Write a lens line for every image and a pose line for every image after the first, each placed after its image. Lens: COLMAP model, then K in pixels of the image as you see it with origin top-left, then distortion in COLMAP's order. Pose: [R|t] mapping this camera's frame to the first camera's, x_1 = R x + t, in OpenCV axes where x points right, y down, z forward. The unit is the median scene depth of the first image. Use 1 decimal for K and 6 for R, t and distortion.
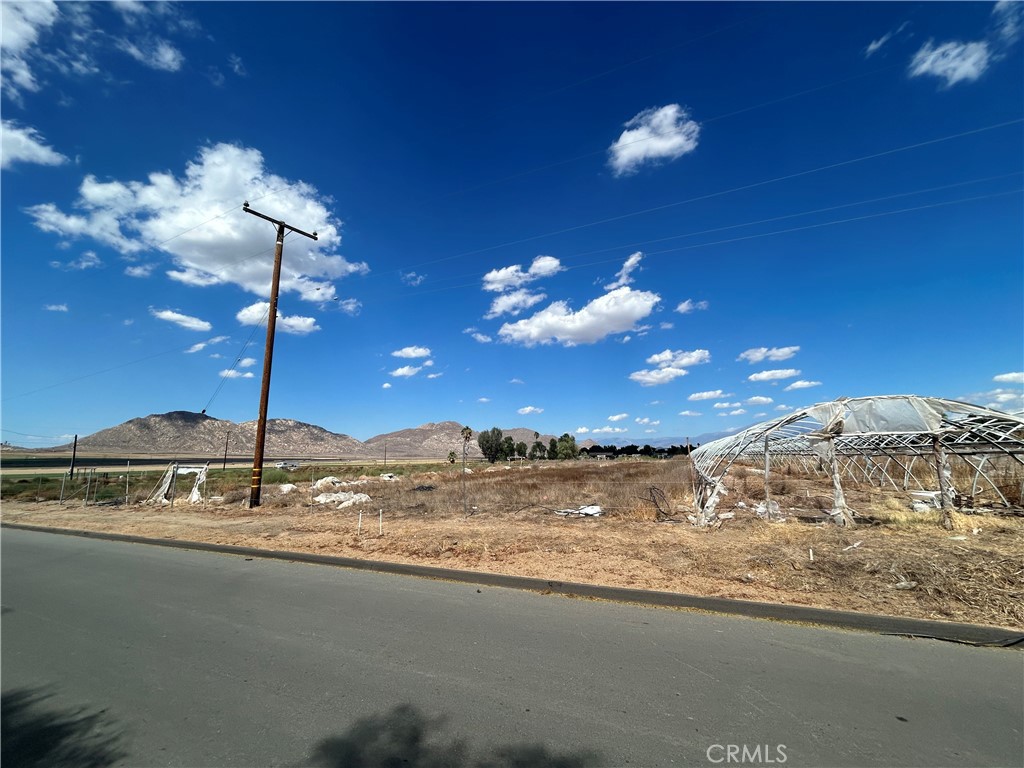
lens RADIAL K [[411.7, 0, 521.7], [0, 411.7, 379.0], [0, 0, 1]] dist [0.000827, -0.000470]
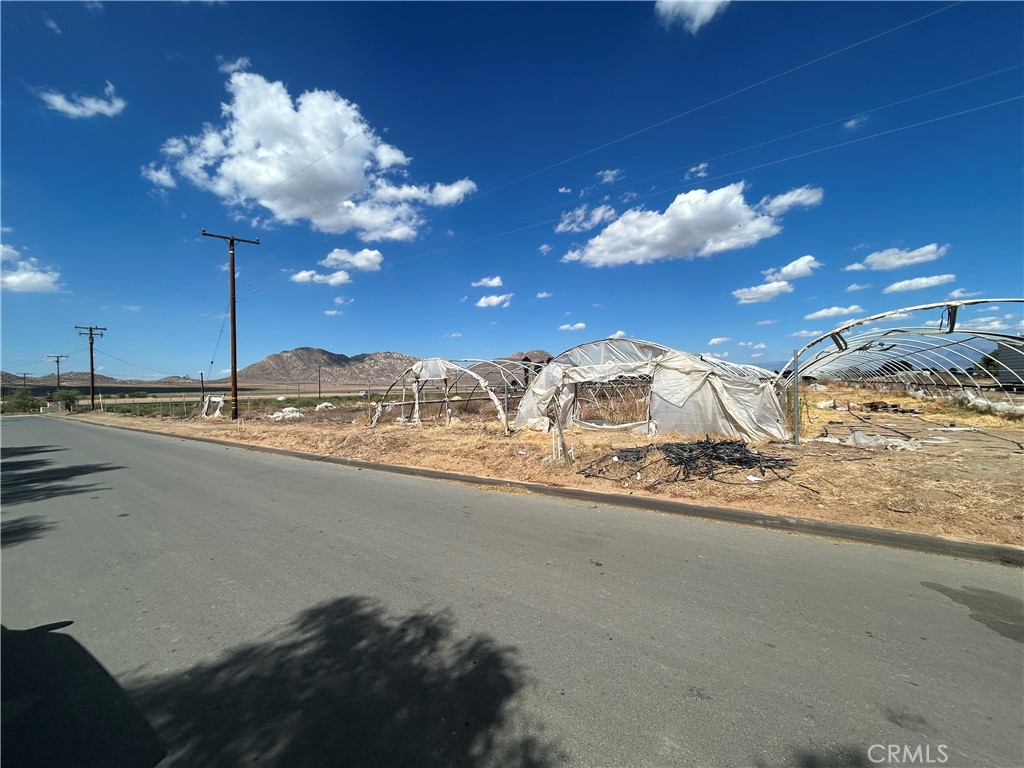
lens RADIAL K [[411.7, 0, 510.5], [0, 411.7, 383.8], [0, 0, 1]] dist [0.000827, -0.000470]
pose [[0.975623, -0.013825, -0.219019, 0.694407], [0.053609, 0.982792, 0.176767, -0.062077], [0.212806, -0.184200, 0.959575, -0.306306]]
